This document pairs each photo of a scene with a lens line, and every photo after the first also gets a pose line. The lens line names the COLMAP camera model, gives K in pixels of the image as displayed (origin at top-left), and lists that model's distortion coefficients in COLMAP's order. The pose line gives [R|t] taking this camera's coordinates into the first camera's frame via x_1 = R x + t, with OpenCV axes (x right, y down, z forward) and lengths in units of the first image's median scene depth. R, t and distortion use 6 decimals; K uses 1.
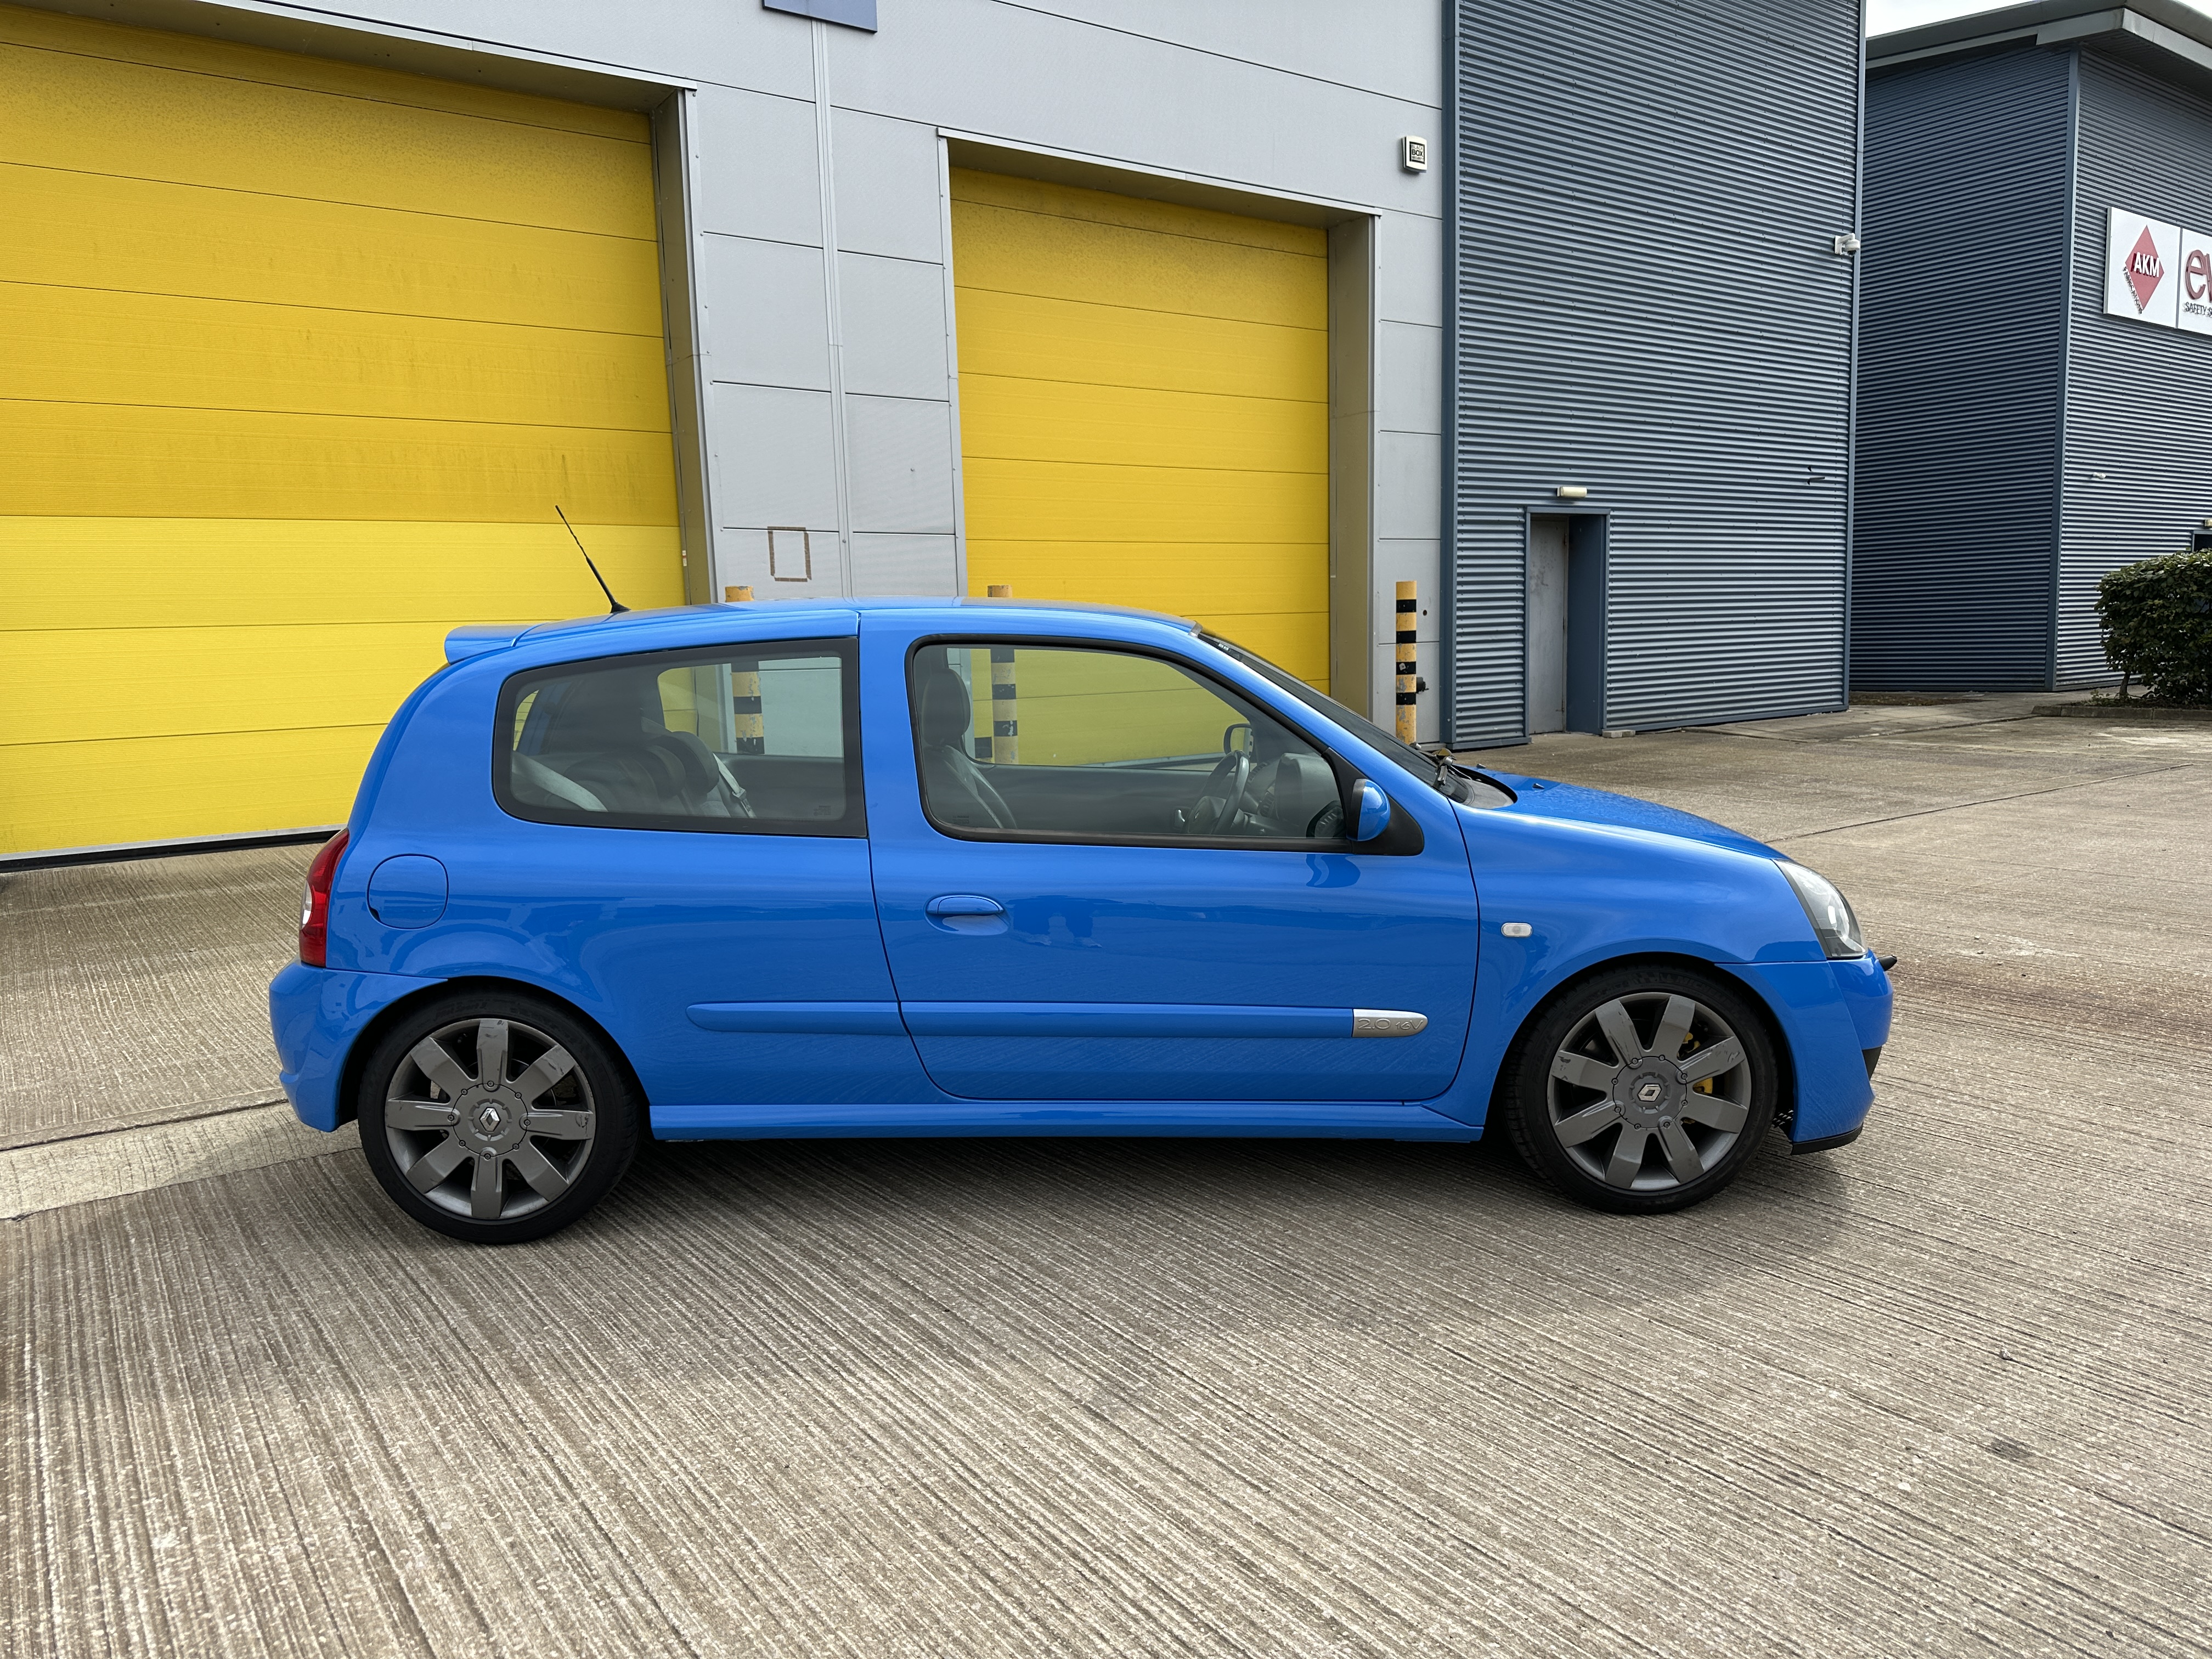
lens RADIAL K [[1537.7, 0, 1086.2], [0, 1537.7, 892.1], [0, 0, 1]] dist [0.015080, -0.005731]
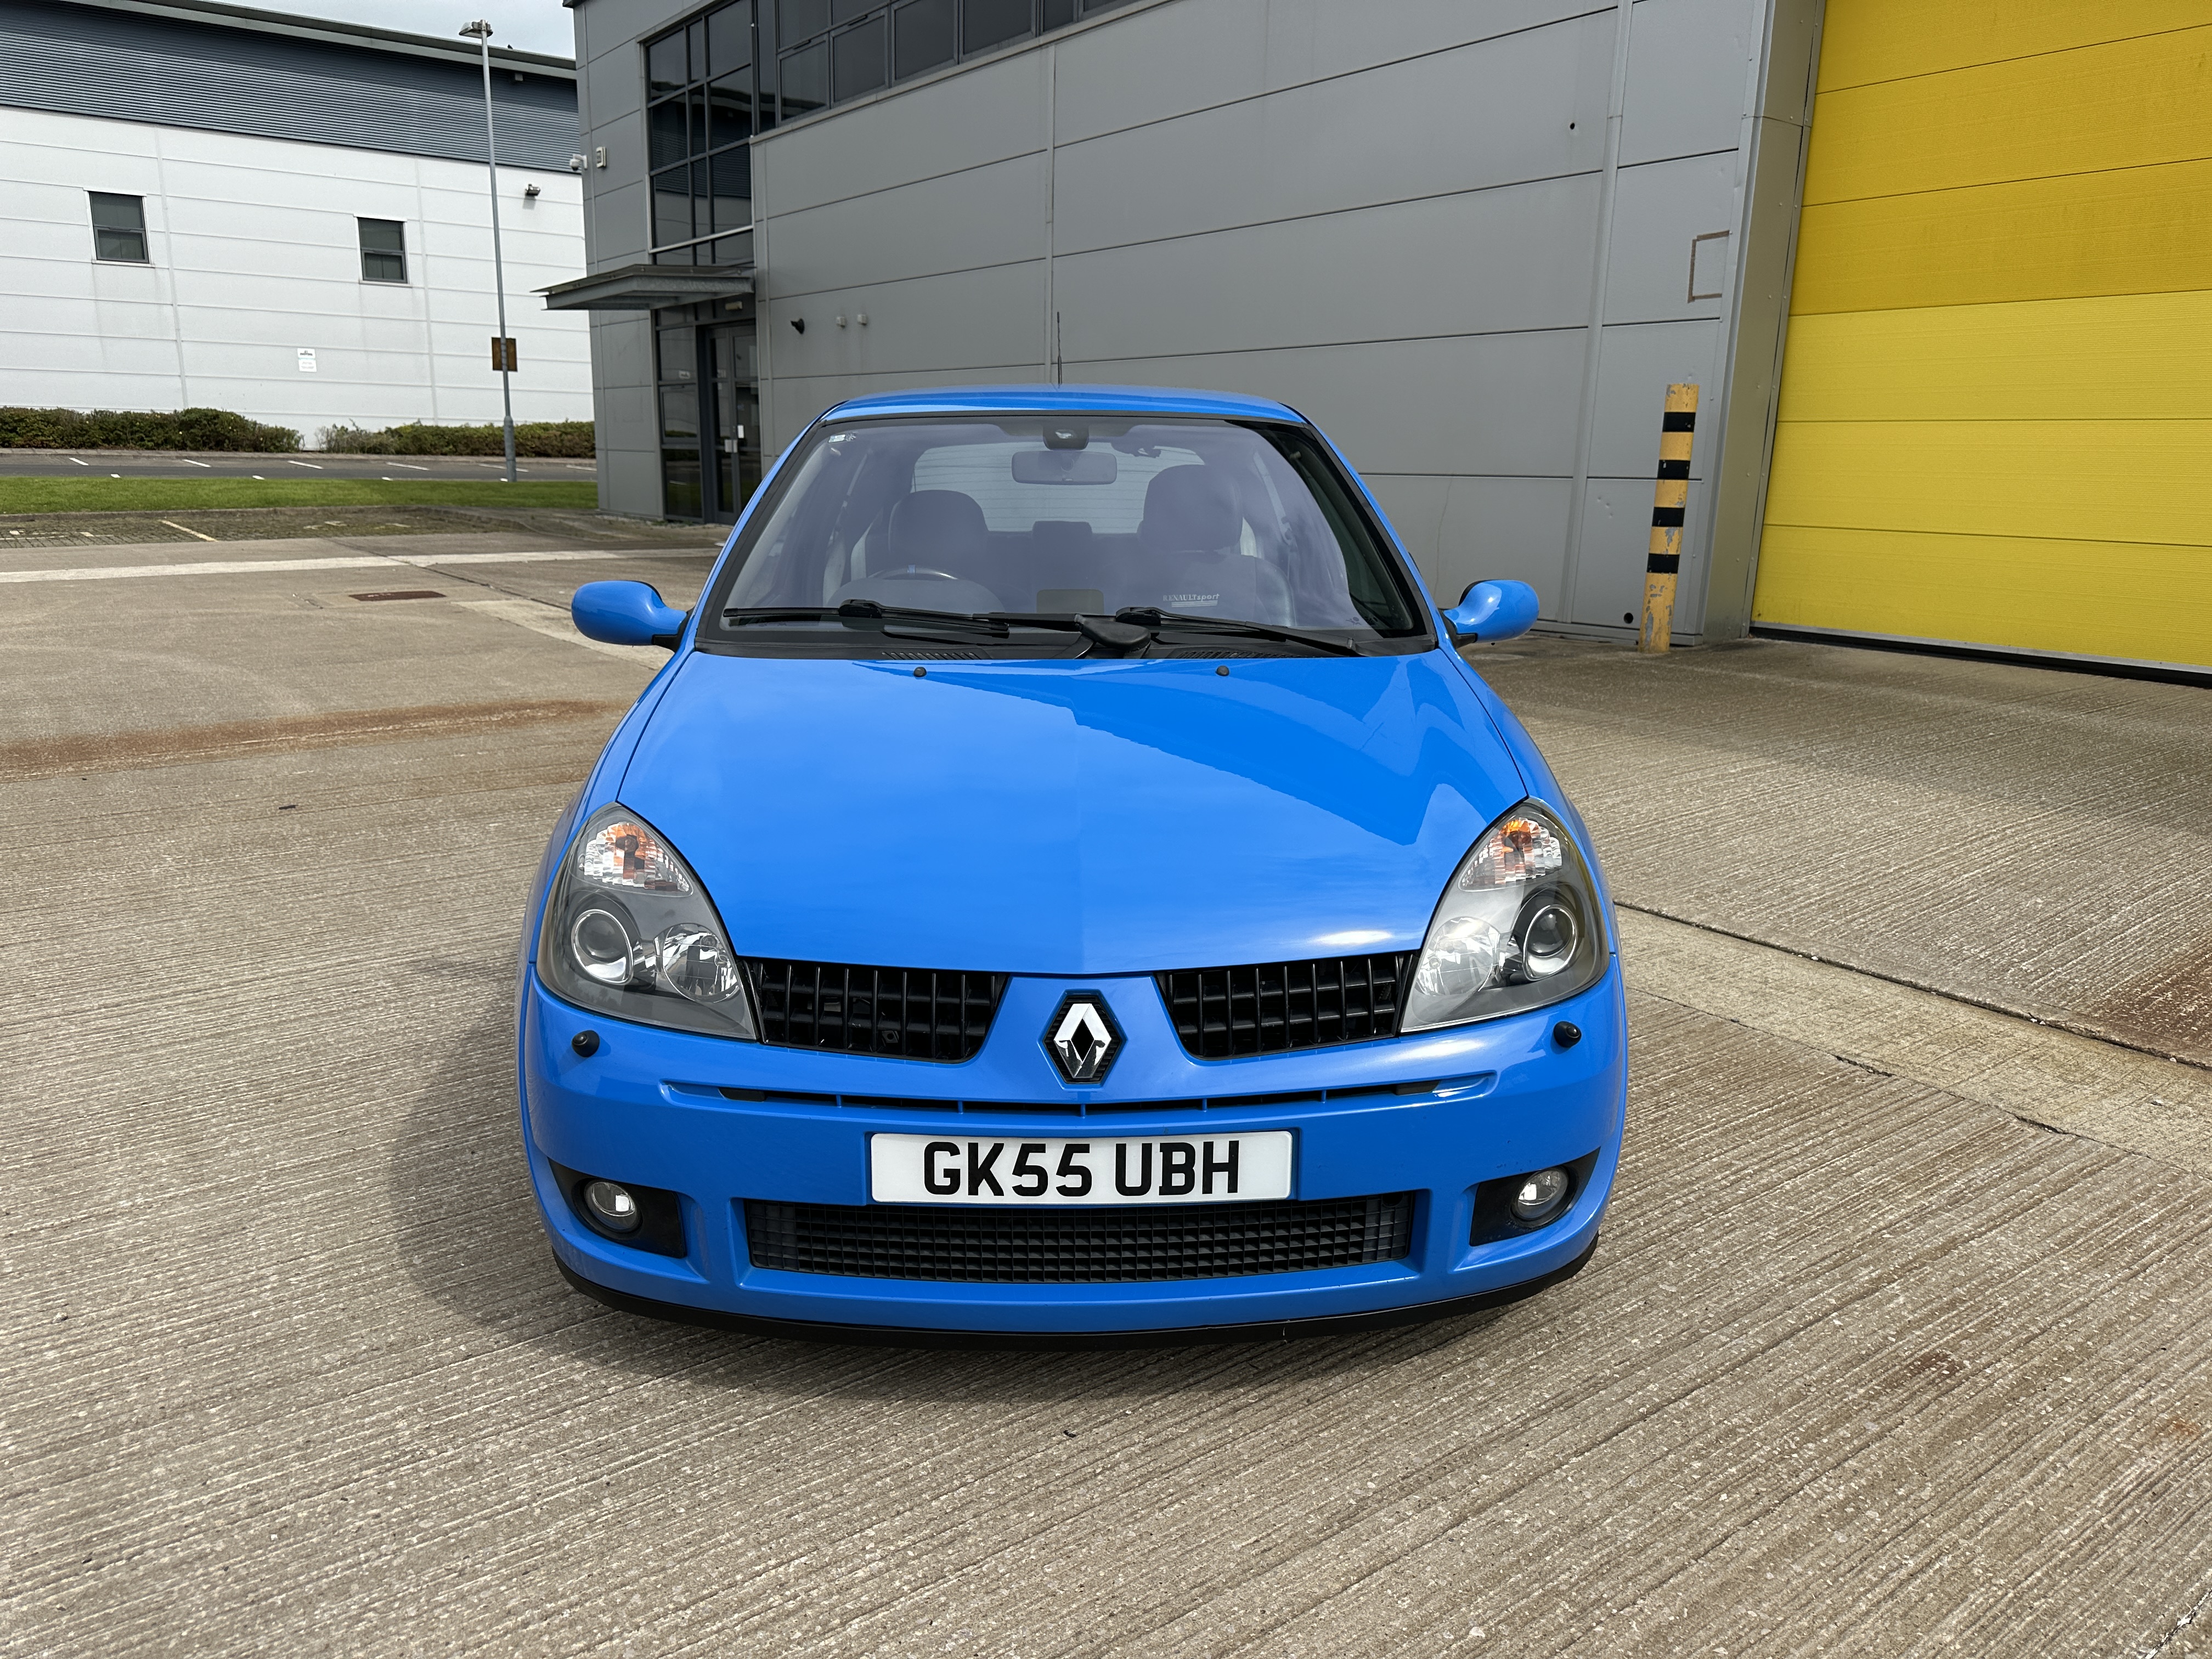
lens RADIAL K [[1574.0, 0, 1094.4], [0, 1574.0, 783.1], [0, 0, 1]] dist [0.011162, -0.003990]
pose [[0.005801, 0.235616, -0.971829, 1.102184], [-0.177003, 0.956741, 0.230902, -0.217979], [0.984193, 0.170678, 0.047255, 1.185142]]
